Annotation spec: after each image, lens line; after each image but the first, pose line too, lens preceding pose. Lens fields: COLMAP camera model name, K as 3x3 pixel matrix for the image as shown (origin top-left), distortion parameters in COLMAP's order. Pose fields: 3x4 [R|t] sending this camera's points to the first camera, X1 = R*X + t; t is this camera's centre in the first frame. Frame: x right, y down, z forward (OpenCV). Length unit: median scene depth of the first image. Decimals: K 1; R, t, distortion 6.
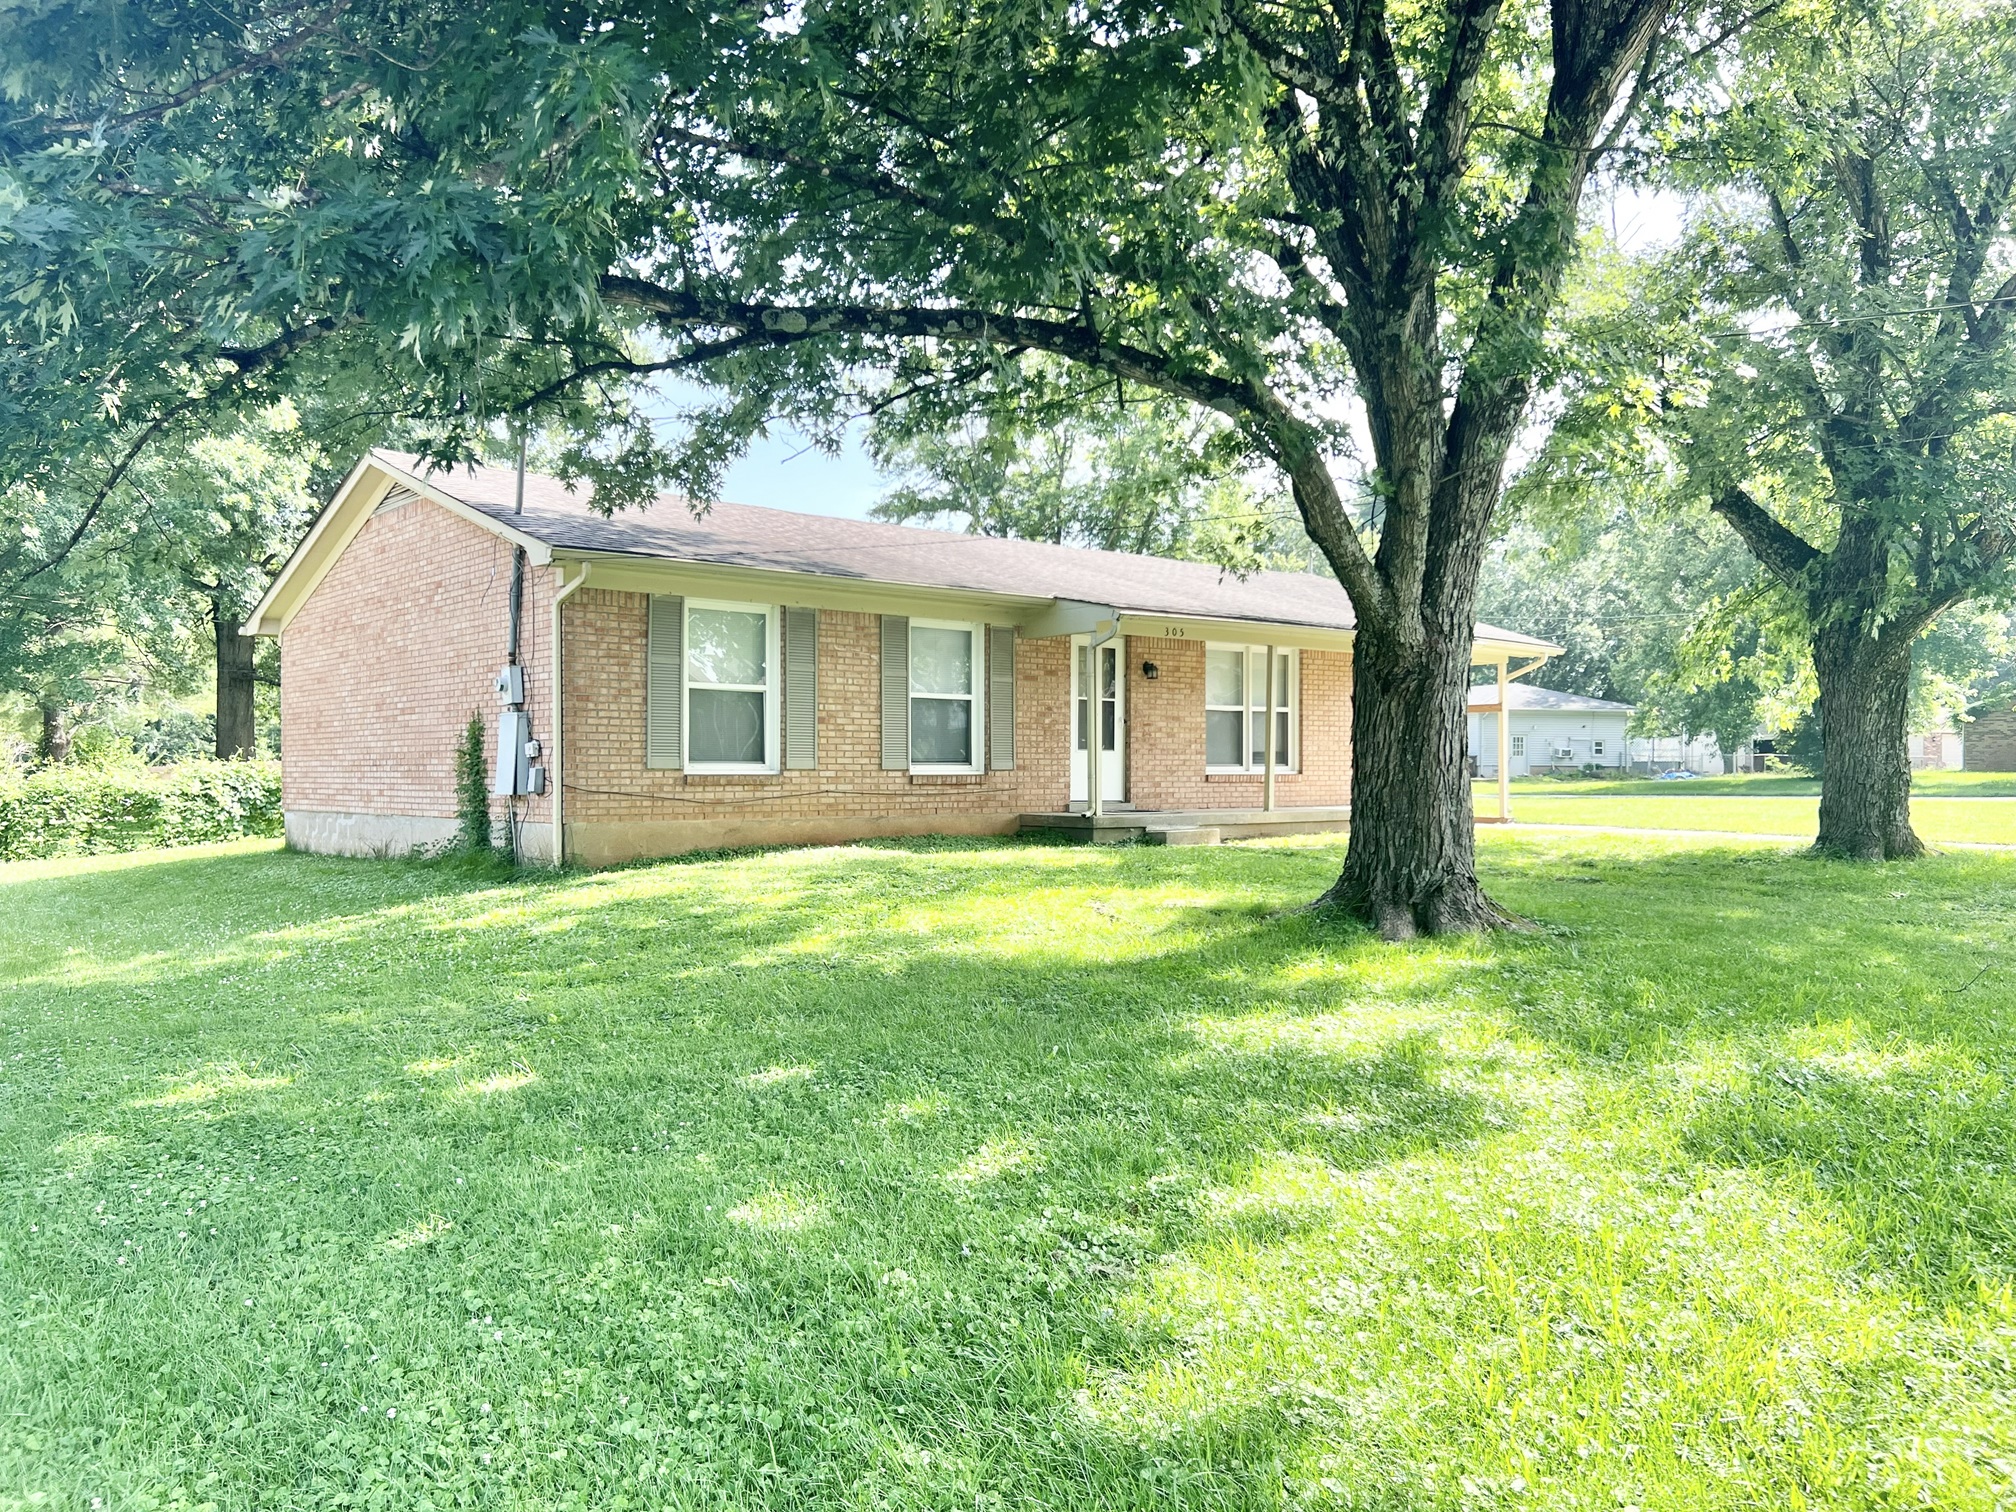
lens RADIAL K [[1527.5, 0, 1008.0], [0, 1527.5, 756.0], [0, 0, 1]] dist [0.000119, -0.053398]
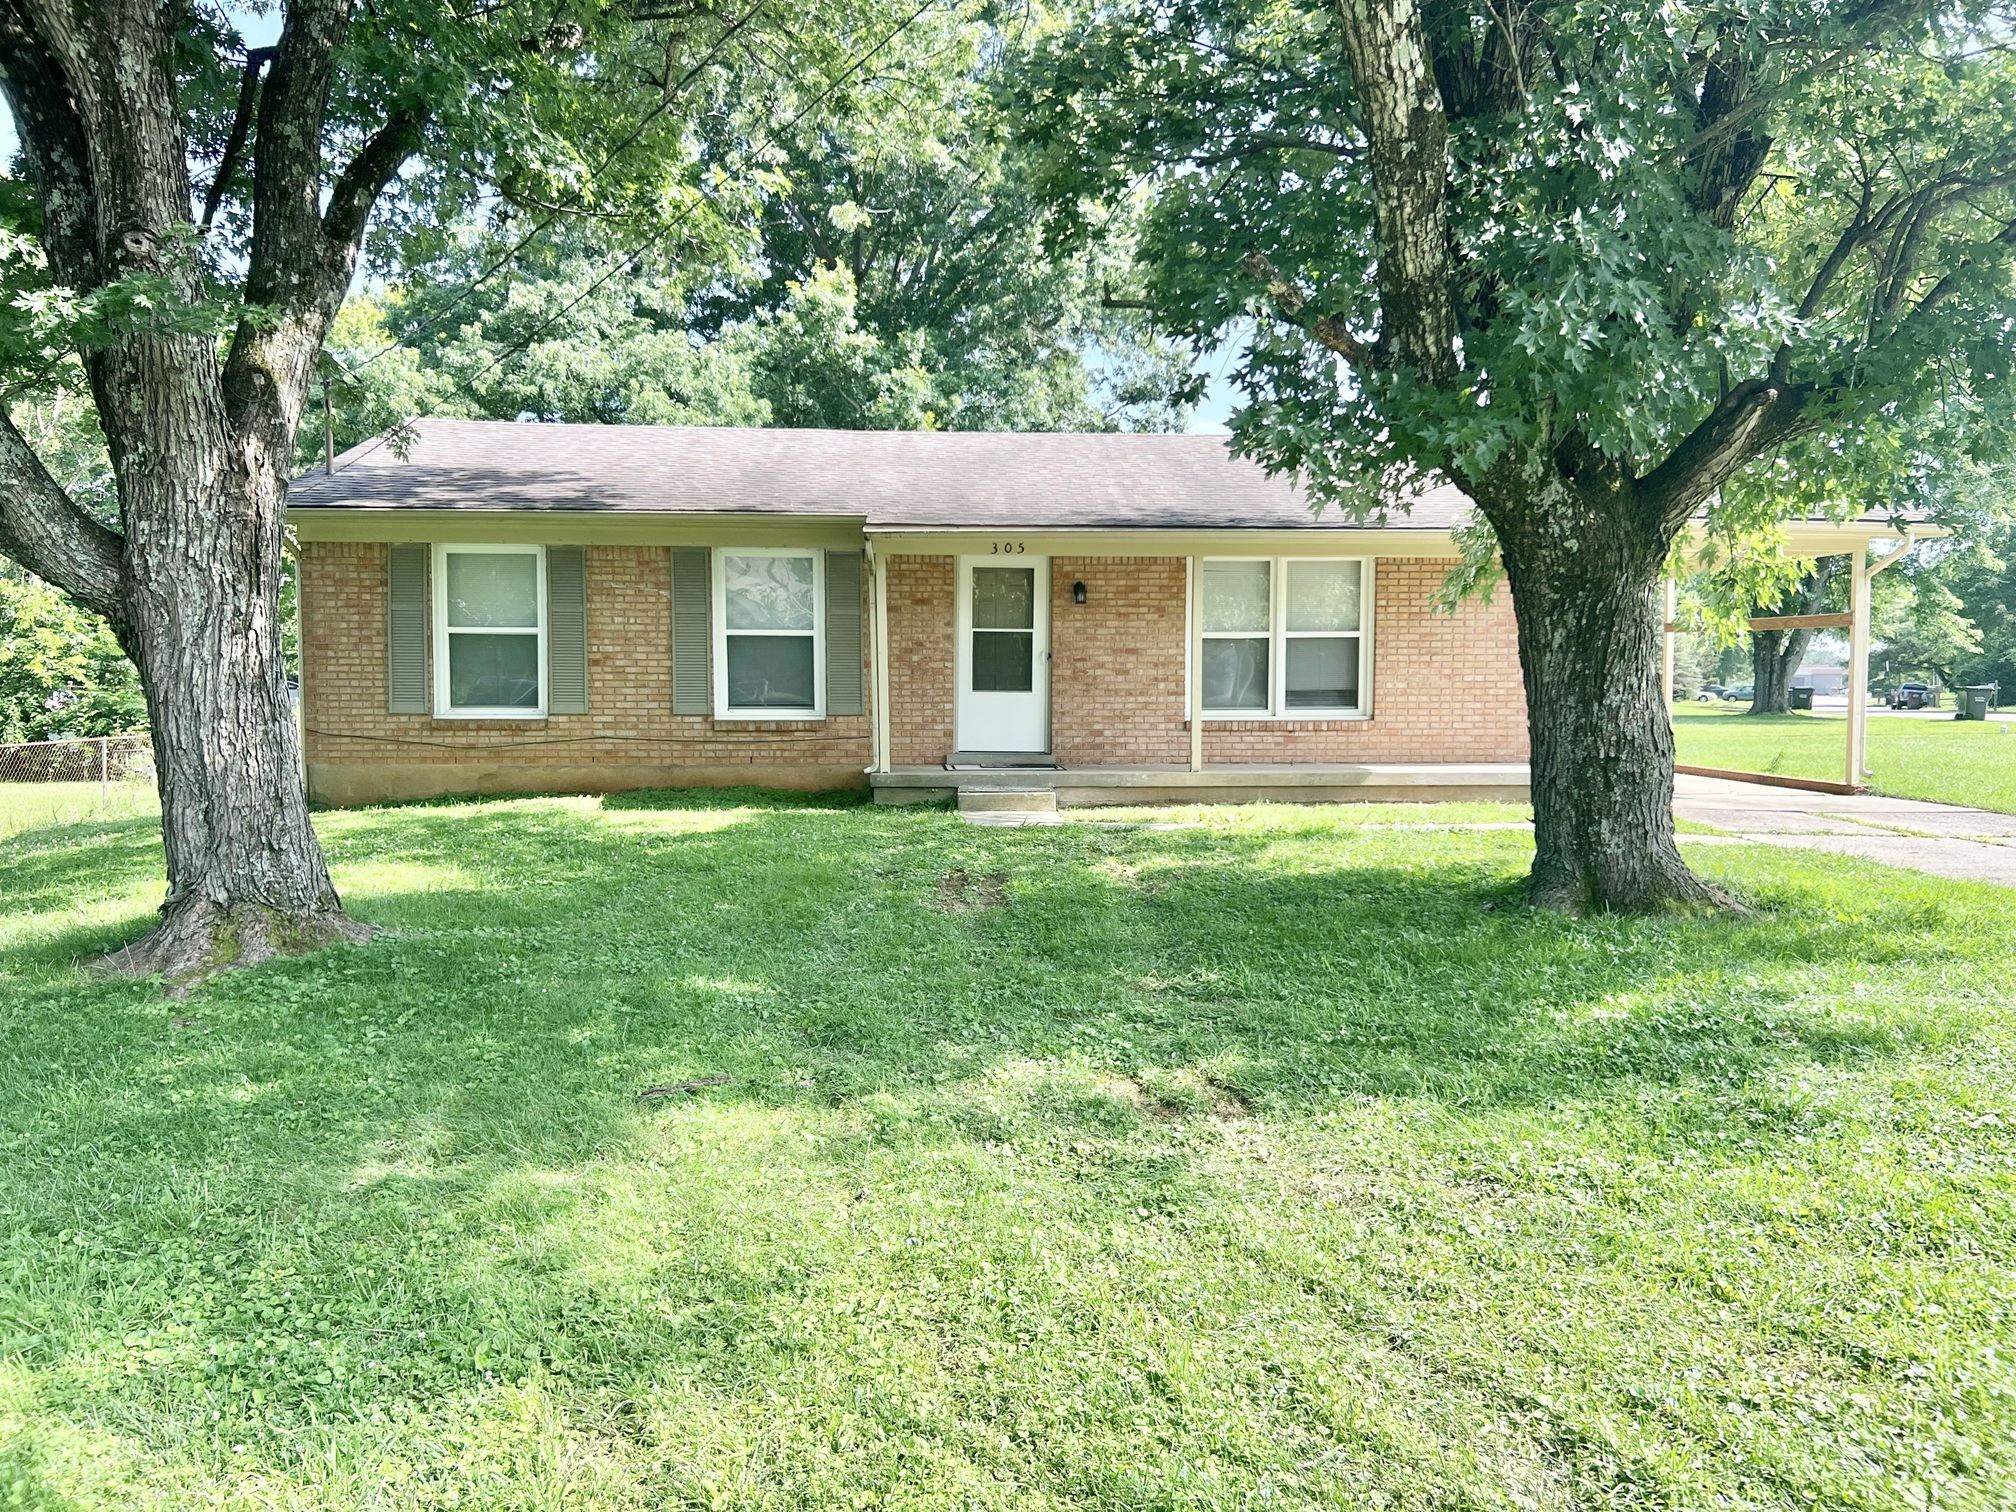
lens RADIAL K [[1527.5, 0, 1008.0], [0, 1527.5, 756.0], [0, 0, 1]] dist [0.000119, -0.053398]
pose [[0.805086, 0.013142, -0.593013, 0.653340], [0.004286, 0.999600, 0.027972, 0.009315], [0.593143, -0.025062, 0.804707, 0.382711]]
